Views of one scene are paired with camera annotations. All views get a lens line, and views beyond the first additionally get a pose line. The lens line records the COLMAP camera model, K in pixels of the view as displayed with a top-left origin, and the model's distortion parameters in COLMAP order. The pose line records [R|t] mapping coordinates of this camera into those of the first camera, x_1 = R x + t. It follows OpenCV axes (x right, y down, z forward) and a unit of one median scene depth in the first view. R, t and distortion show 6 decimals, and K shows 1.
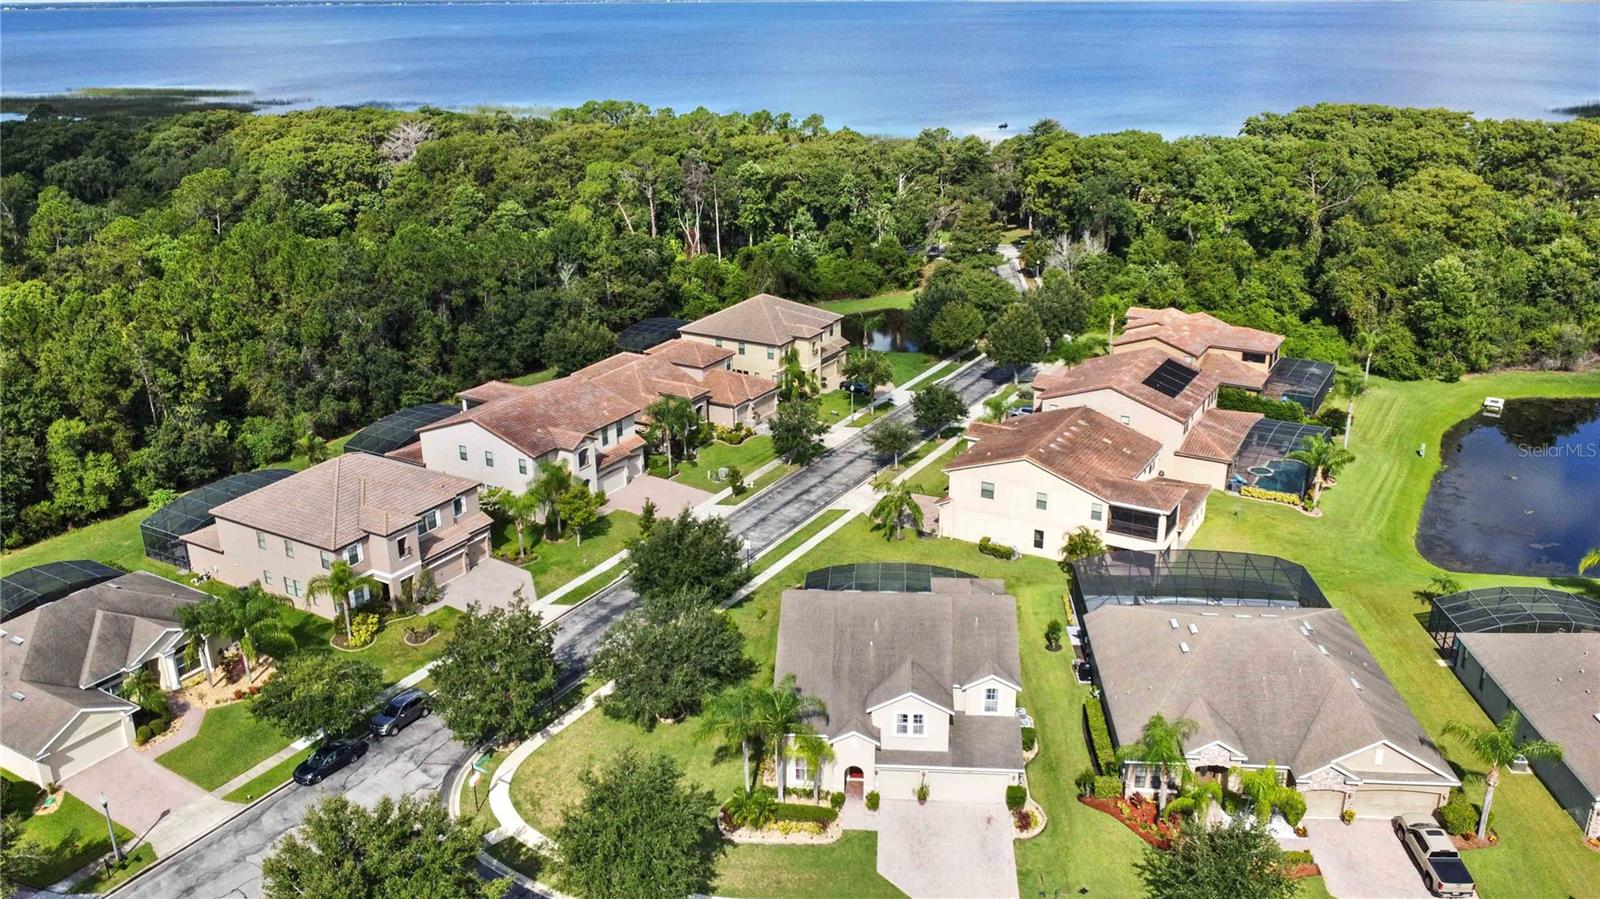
lens RADIAL K [[1233.1, 0, 812.2], [0, 1233.1, 452.9], [0, 0, 1]] dist [0.001198, 0.001849]
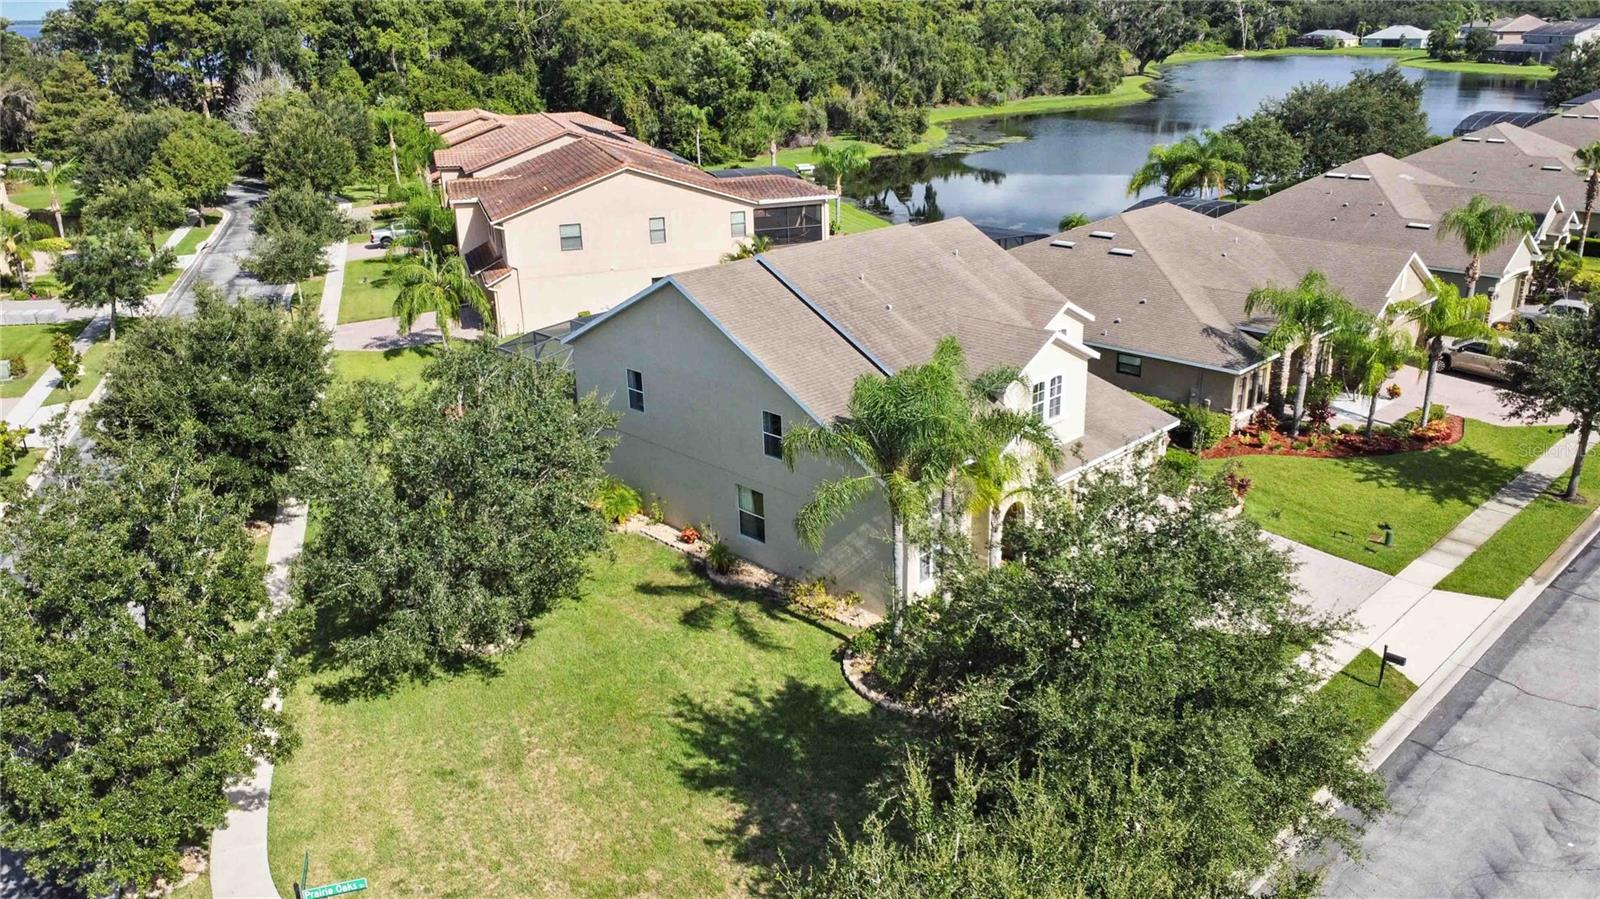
lens RADIAL K [[1212.9, 0, 812.2], [0, 1212.9, 449.2], [0, 0, 1]] dist [0.001147, -0.002269]
pose [[0.658035, -0.266397, 0.704289, -0.243024], [0.278999, 0.955012, 0.100558, 0.103620], [-0.699392, 0.130325, 0.702756, 0.458964]]
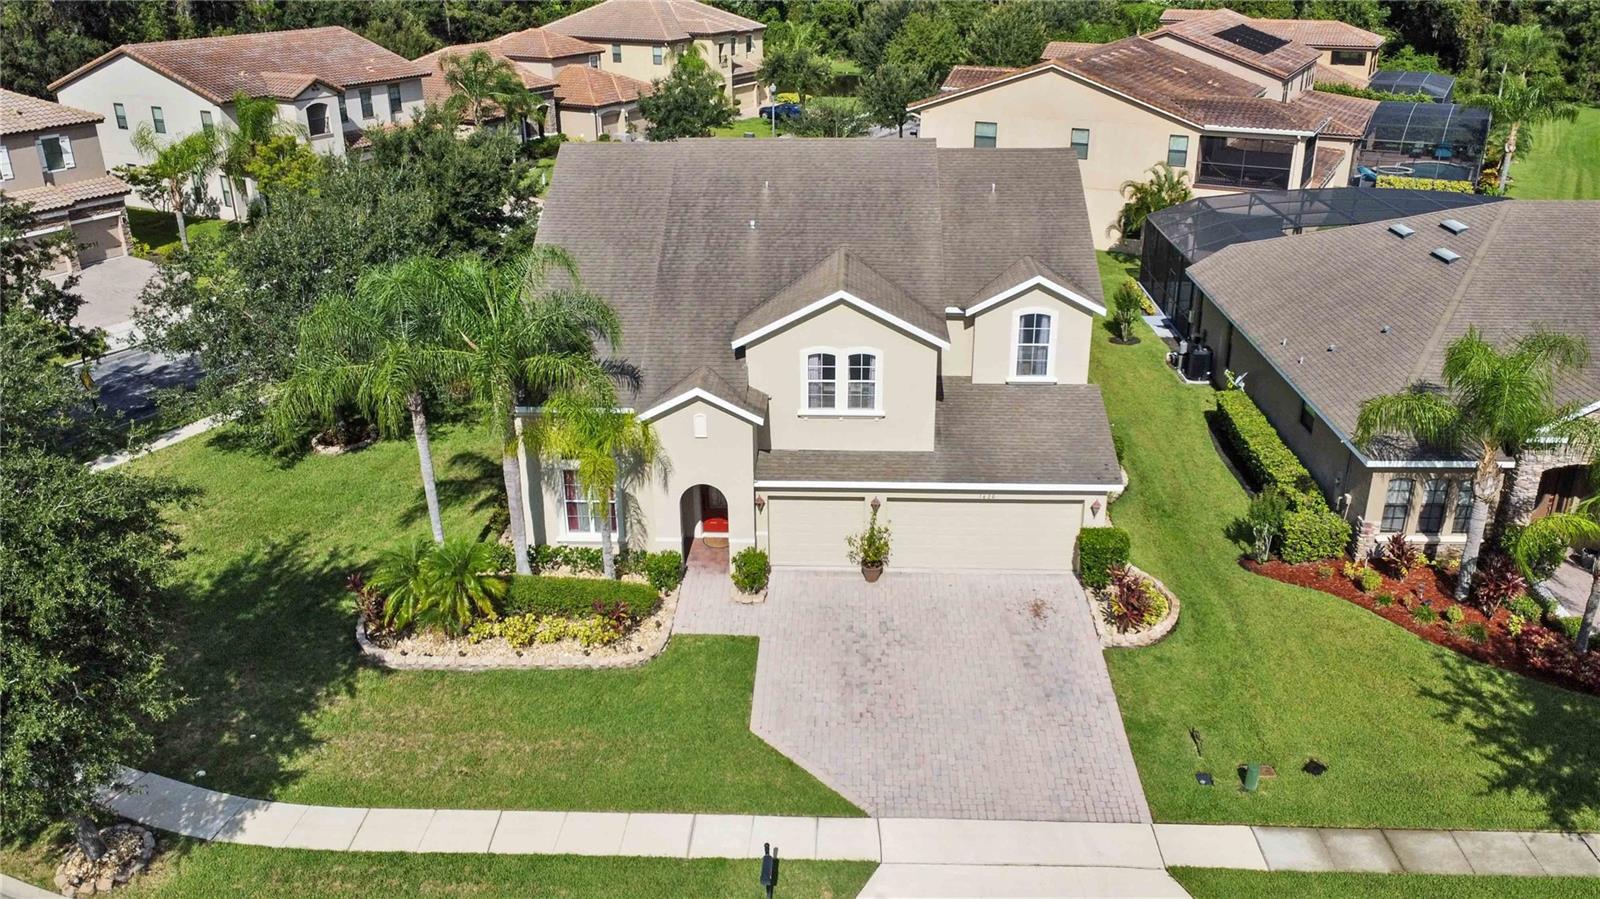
lens RADIAL K [[1242.3, 0, 811.8], [0, 1242.3, 449.1], [0, 0, 1]] dist [0.002861, -0.005182]
pose [[0.999418, -0.010201, 0.032543, 0.036847], [0.008834, 0.999084, 0.041873, 0.147511], [-0.032940, -0.041561, 0.998593, 0.387685]]
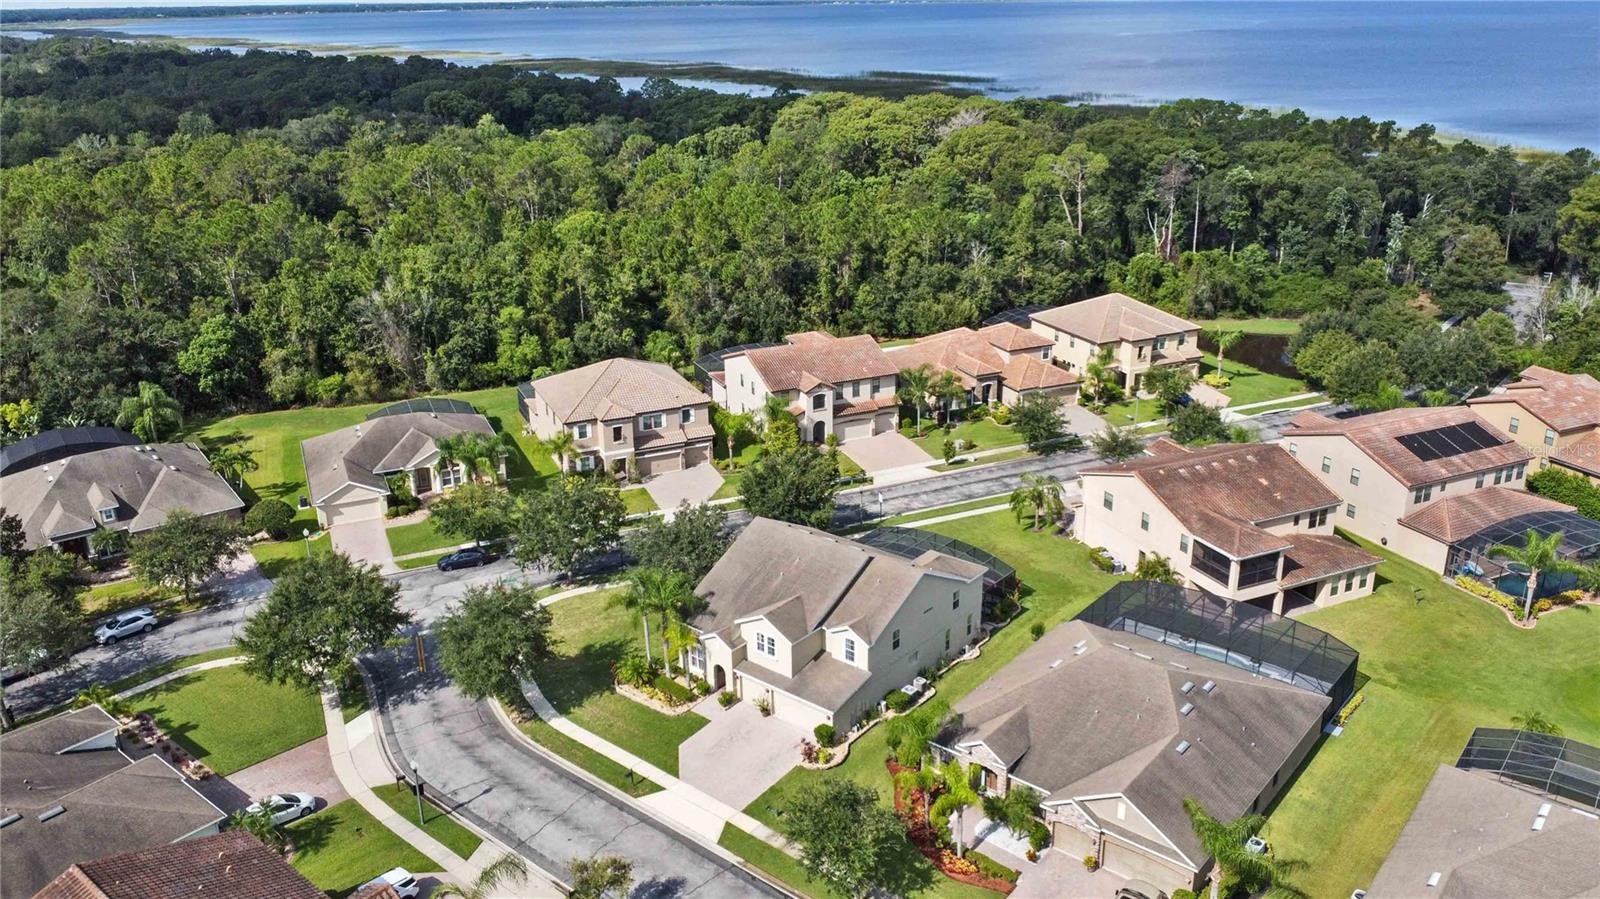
lens RADIAL K [[1224.6, 0, 814.7], [0, 1224.6, 451.7], [0, 0, 1]] dist [0.004601, 0.003943]
pose [[0.816326, 0.201146, -0.541435, 0.455951], [-0.198159, 0.978040, 0.064582, -0.024333], [0.542536, 0.054571, 0.838258, 0.041091]]
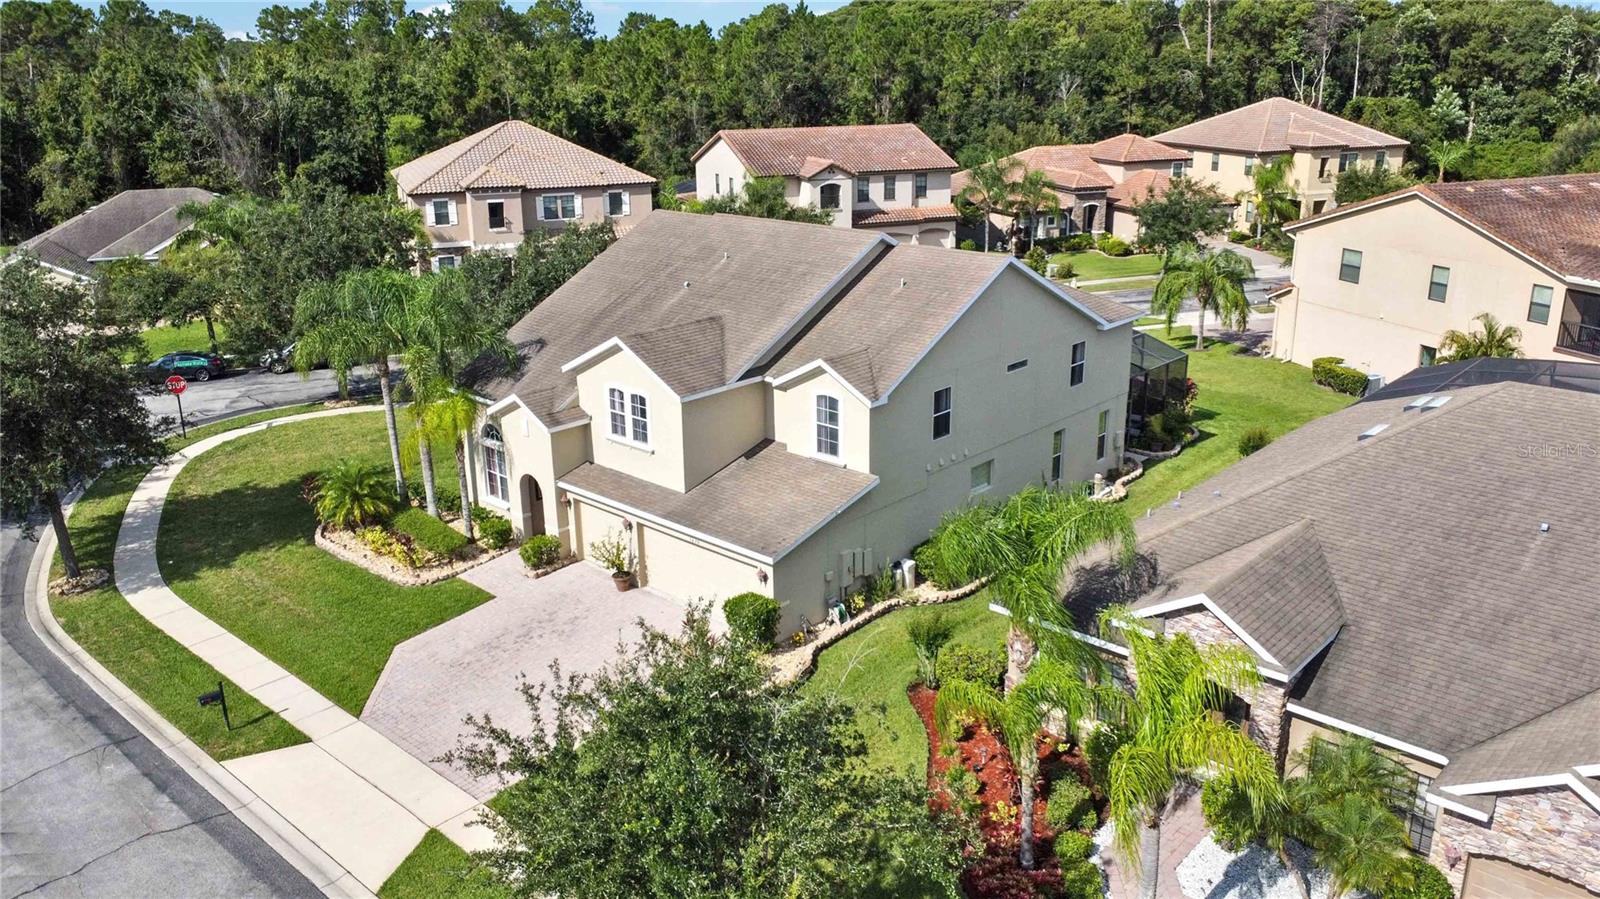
lens RADIAL K [[1233.1, 0, 812.2], [0, 1233.1, 452.9], [0, 0, 1]] dist [0.001198, 0.001849]
pose [[0.786022, 0.194035, -0.586958, 0.274471], [-0.212820, 0.976361, 0.037766, 0.131771], [0.580411, 0.095232, 0.808736, 0.430256]]
